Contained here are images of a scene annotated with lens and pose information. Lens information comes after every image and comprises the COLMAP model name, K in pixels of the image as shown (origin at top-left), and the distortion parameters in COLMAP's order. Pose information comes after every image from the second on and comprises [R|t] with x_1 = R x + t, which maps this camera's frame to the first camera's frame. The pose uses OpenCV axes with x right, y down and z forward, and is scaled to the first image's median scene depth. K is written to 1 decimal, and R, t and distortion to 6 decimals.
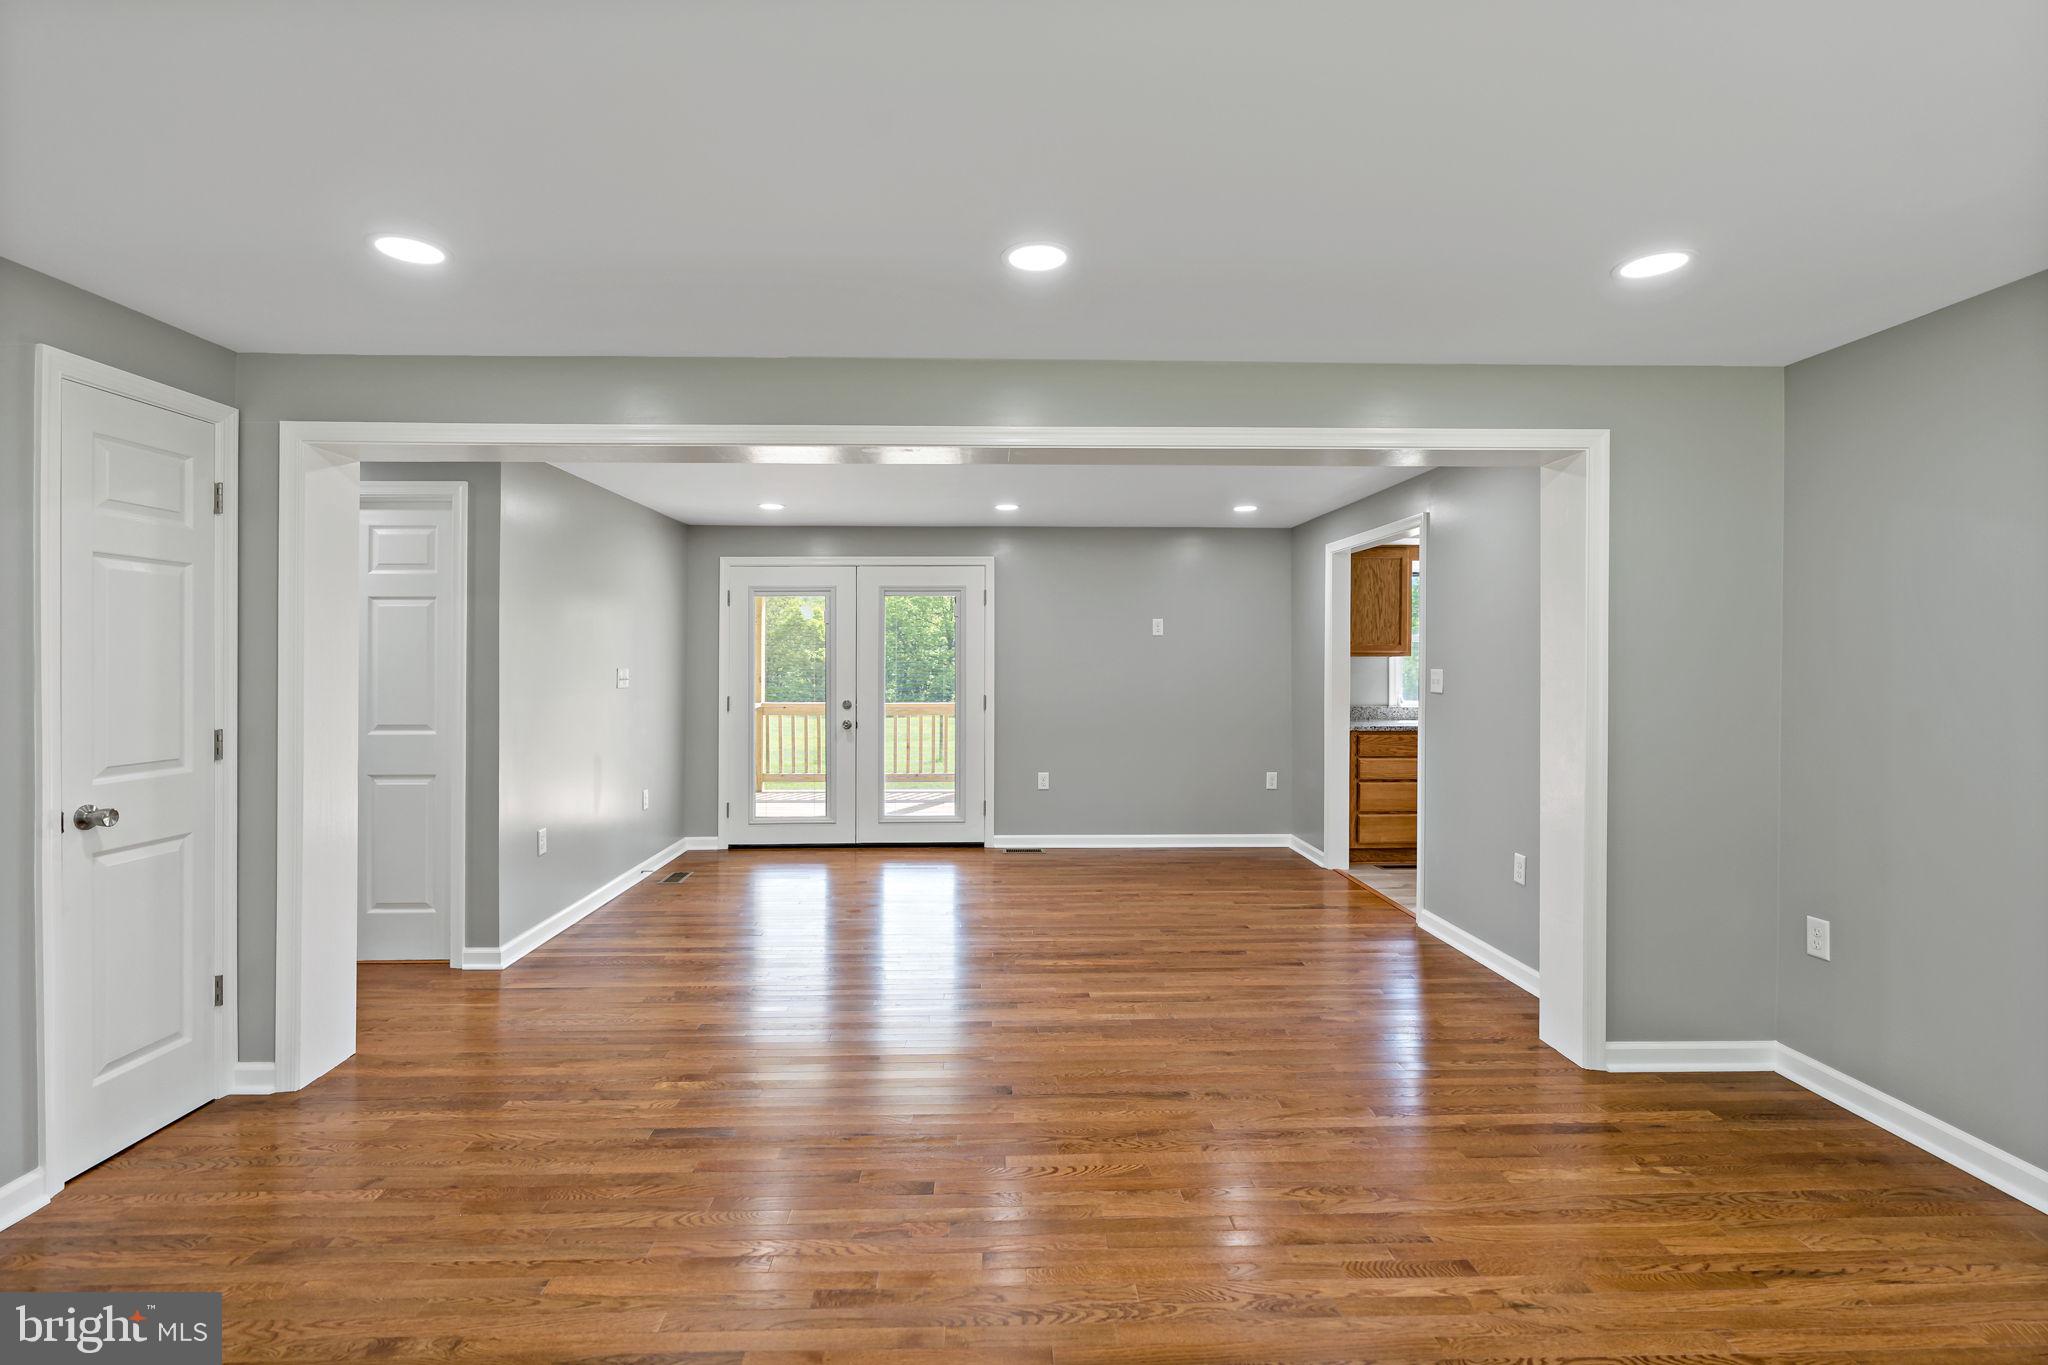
lens RADIAL K [[945.5, 0, 998.5], [0, 945.5, 675.3], [0, 0, 1]] dist [-0.018548, 0.008241]
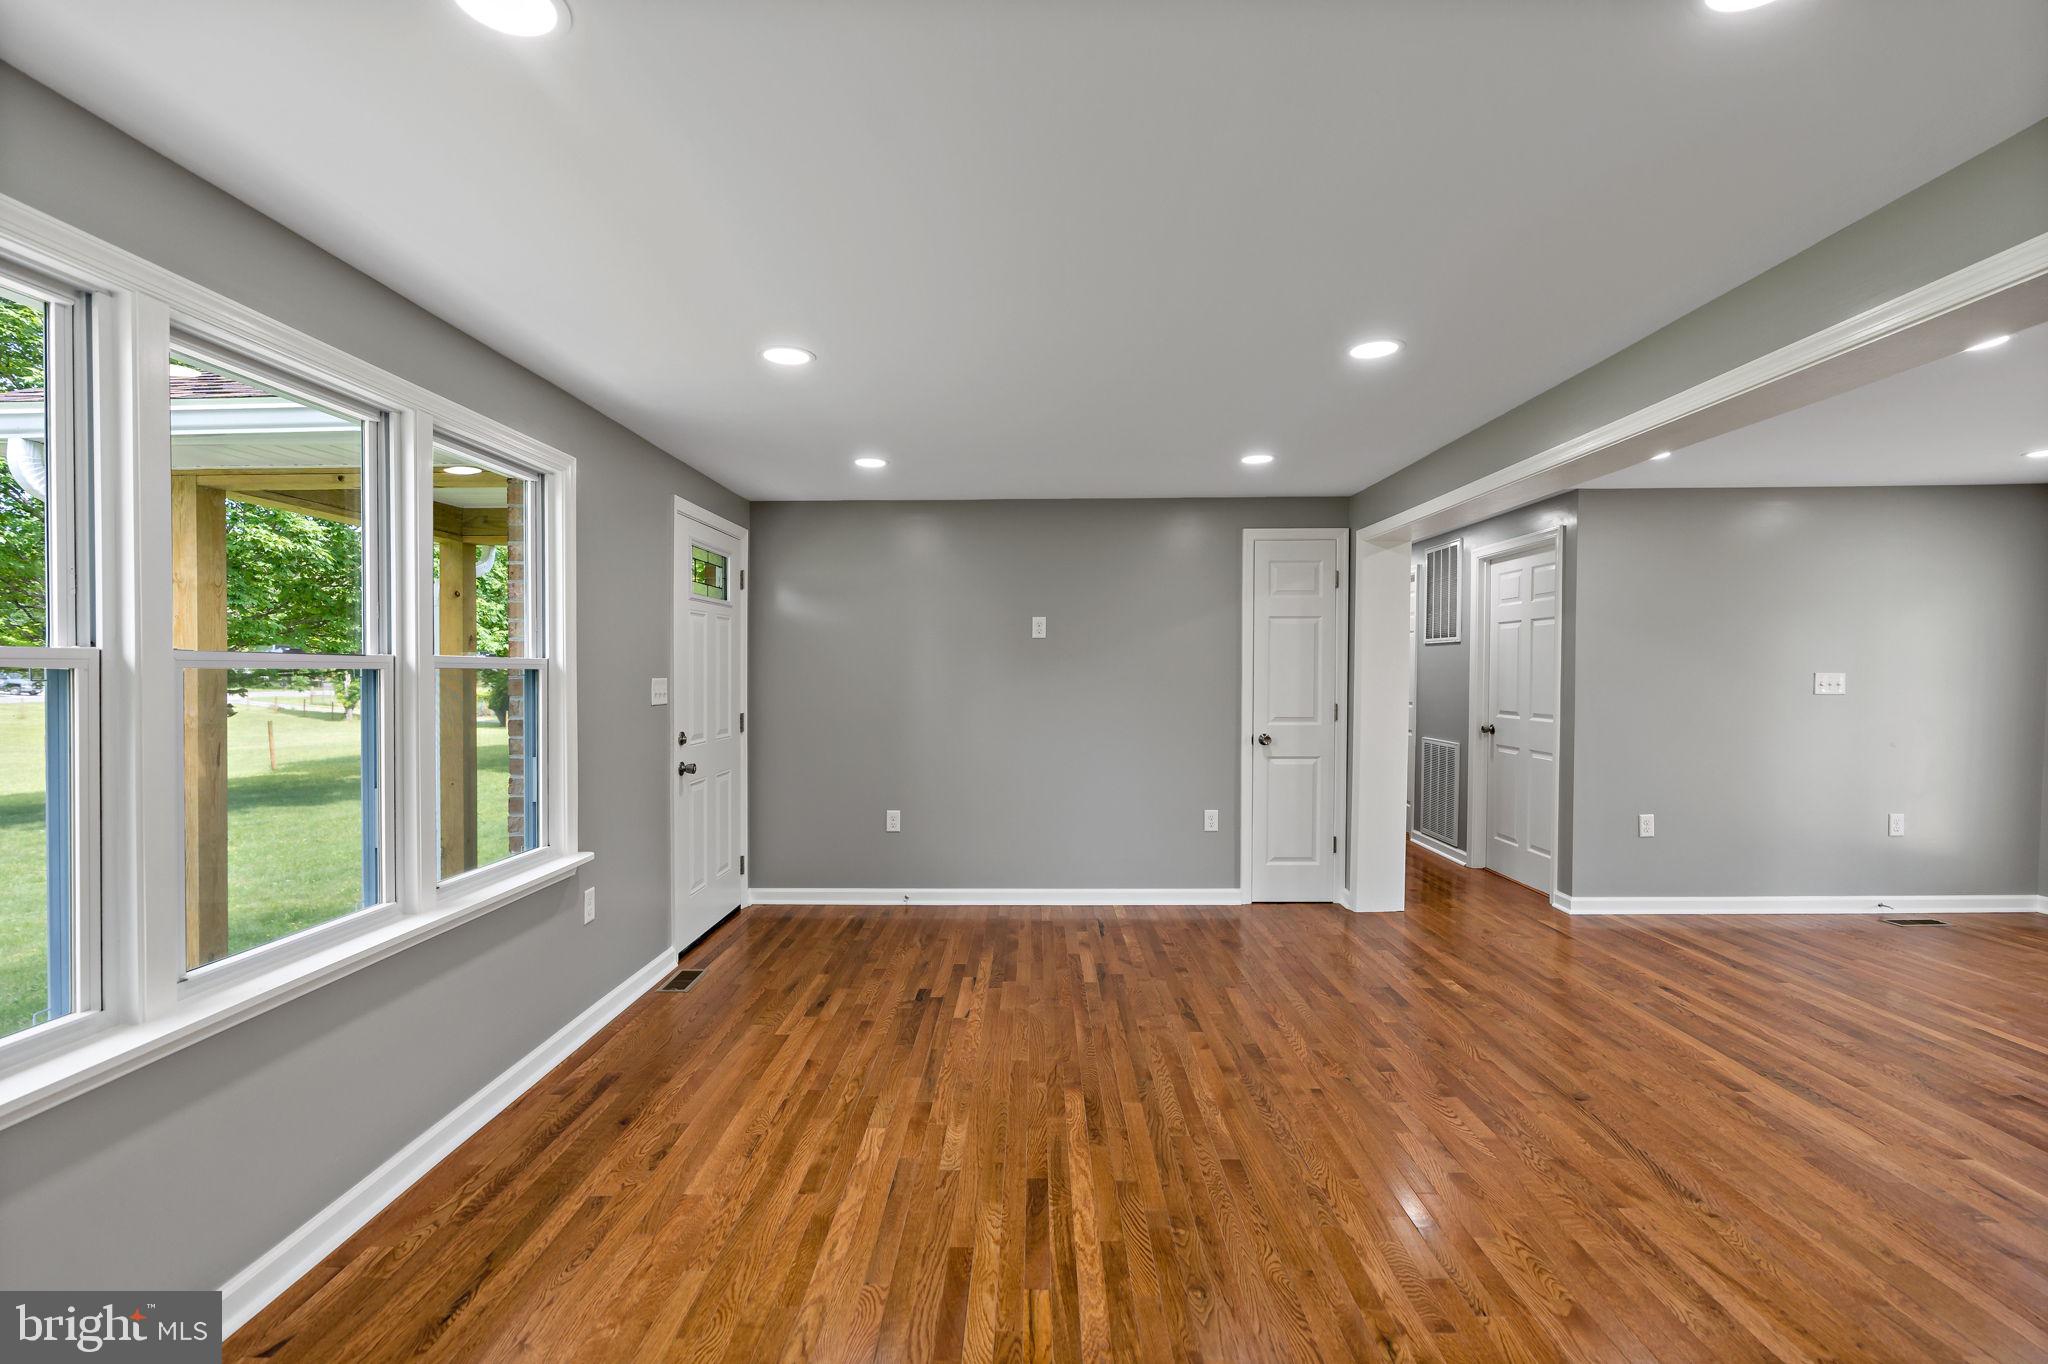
lens RADIAL K [[924.4, 0, 993.6], [0, 924.4, 673.4], [0, 0, 1]] dist [0.026602, 0.000052]
pose [[-0.068568, 0.010816, -0.997588, 0.706137], [-0.008866, 0.999895, 0.011451, -0.012246], [0.997607, 0.009630, -0.068464, 0.300904]]
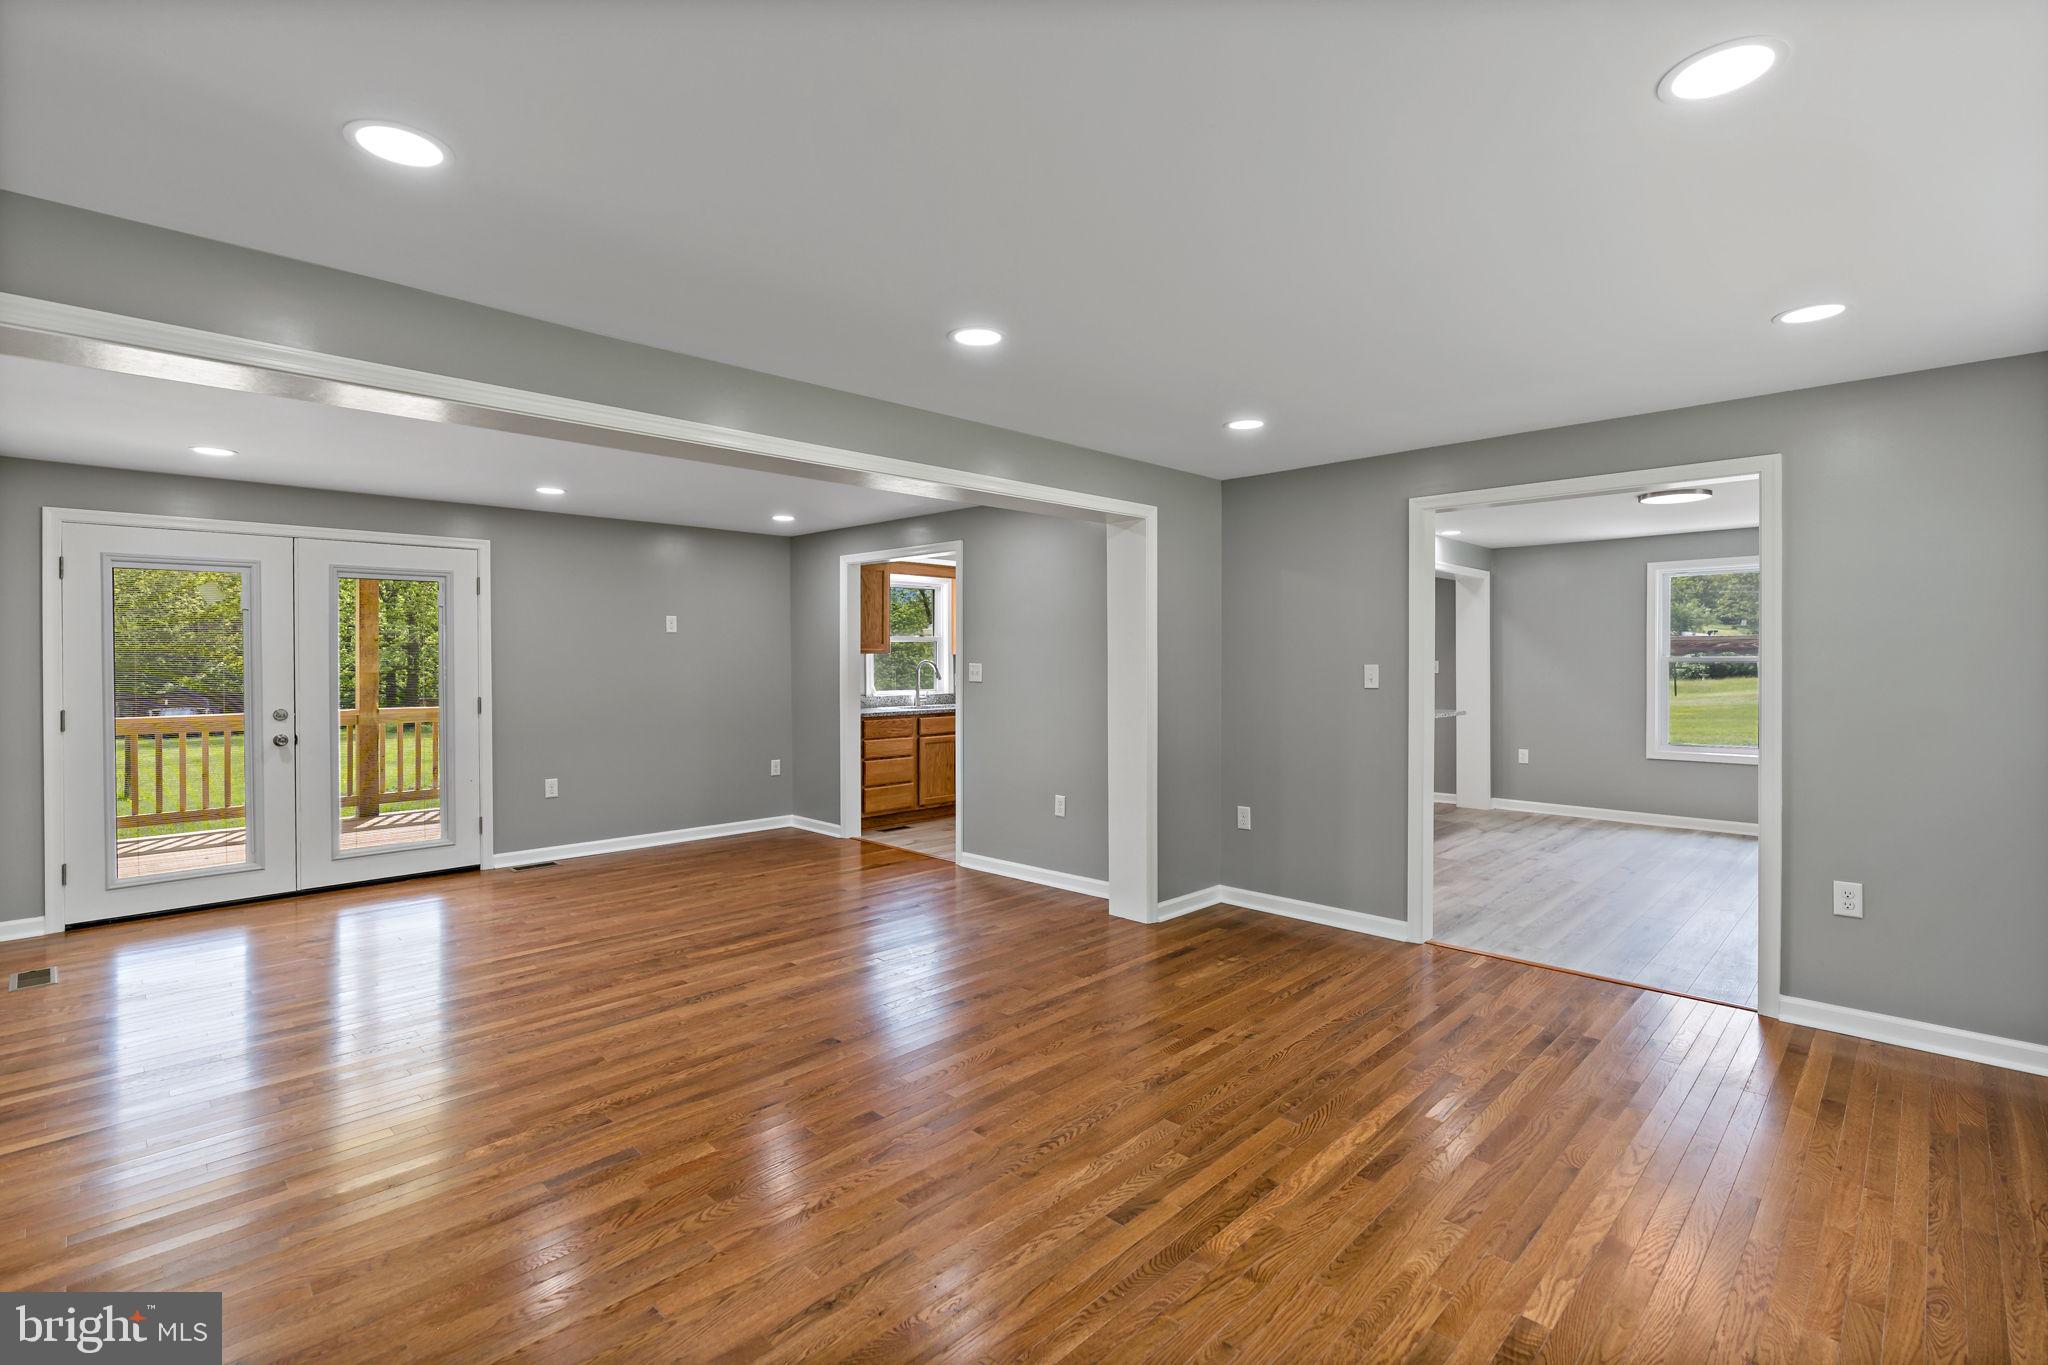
lens RADIAL K [[947.3, 0, 1031.4], [0, 947.3, 676.1], [0, 0, 1]] dist [-0.008157, 0.000321]
pose [[0.713842, -0.015133, 0.700143, -0.422354], [0.012552, 0.999882, 0.008815, 0.000502], [-0.700194, 0.002496, 0.713948, 0.023343]]
